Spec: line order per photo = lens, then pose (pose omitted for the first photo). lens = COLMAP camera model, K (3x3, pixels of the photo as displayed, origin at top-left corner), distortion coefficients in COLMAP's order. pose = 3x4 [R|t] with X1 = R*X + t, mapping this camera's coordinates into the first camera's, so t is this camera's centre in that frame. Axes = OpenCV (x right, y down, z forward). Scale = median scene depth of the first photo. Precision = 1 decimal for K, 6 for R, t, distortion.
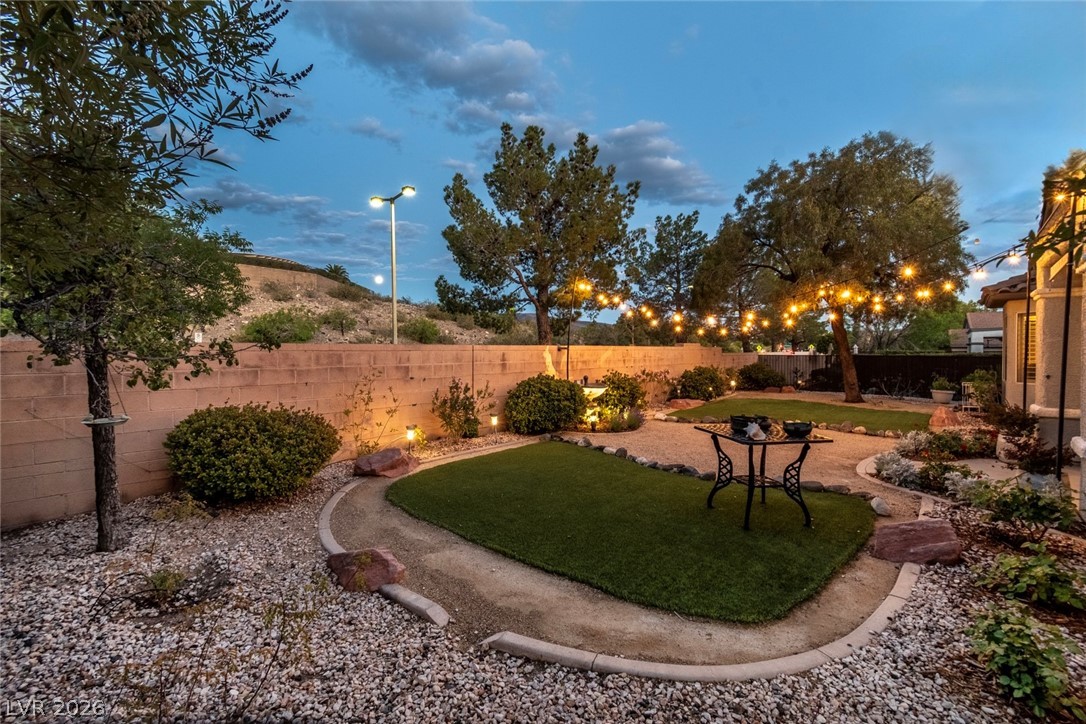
lens RADIAL K [[482.5, 0, 544.5], [0, 482.5, 362.5], [0, 0, 1]] dist [0.013932, -0.000231]
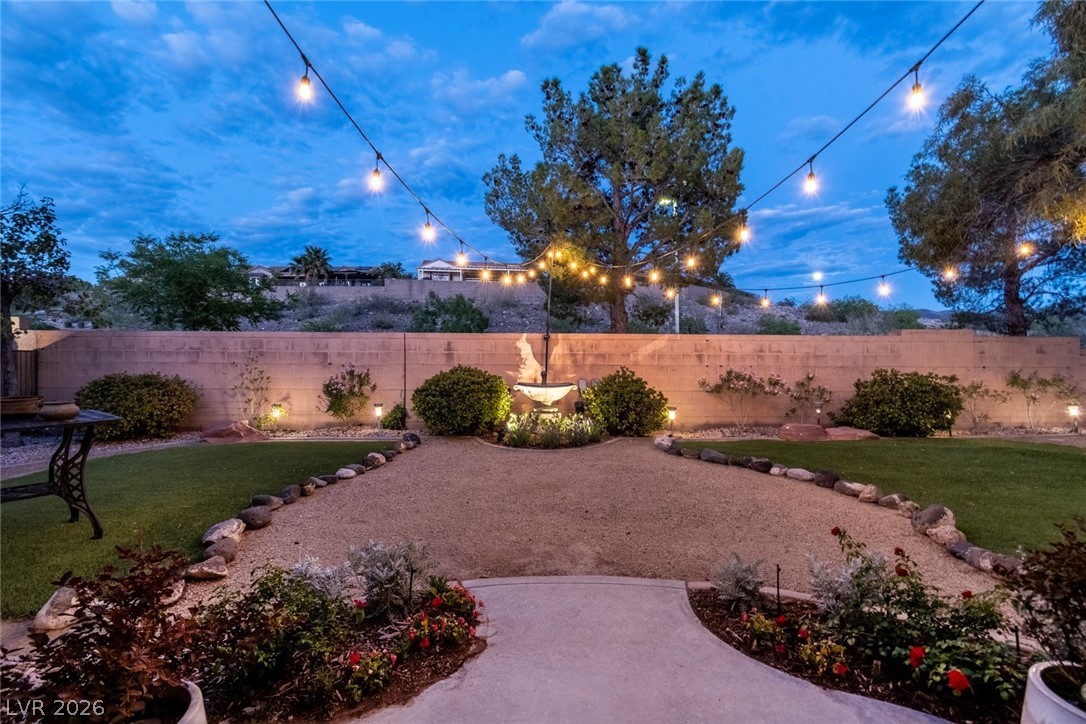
lens RADIAL K [[482.5, 0, 538.0], [0, 482.5, 364.7], [0, 0, 1]] dist [0.013932, -0.000231]
pose [[0.686769, 0.021048, -0.726571, 0.602236], [-0.026214, 0.999648, 0.004180, 0.013348], [0.726403, 0.016175, 0.687079, 0.444581]]
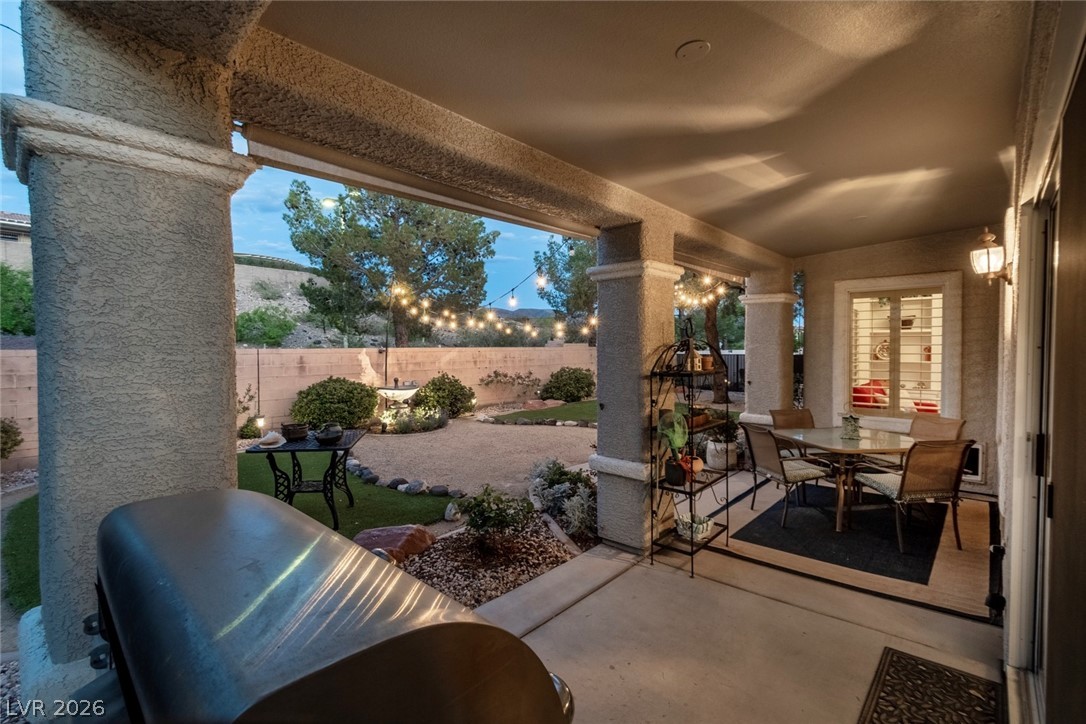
lens RADIAL K [[482.5, 0, 540.1], [0, 482.5, 361.2], [0, 0, 1]] dist [0.013932, -0.000231]
pose [[0.999353, 0.000039, -0.035955, 0.405722], [0.000135, 0.999988, 0.004834, -0.012068], [0.035954, -0.004836, 0.999342, -0.009722]]
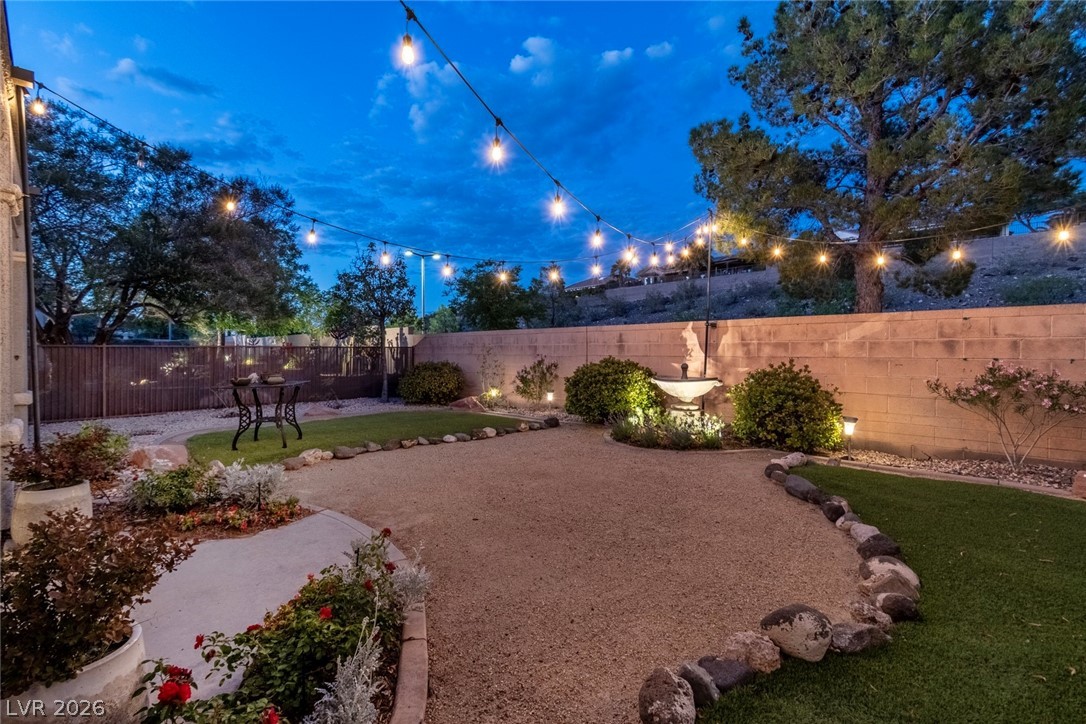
lens RADIAL K [[482.5, 0, 535.4], [0, 482.5, 366.3], [0, 0, 1]] dist [0.013932, -0.000231]
pose [[-0.054644, 0.047201, -0.997390, 0.746097], [-0.014877, 0.998733, 0.048080, 0.000716], [0.998395, 0.017466, -0.053873, 0.783820]]
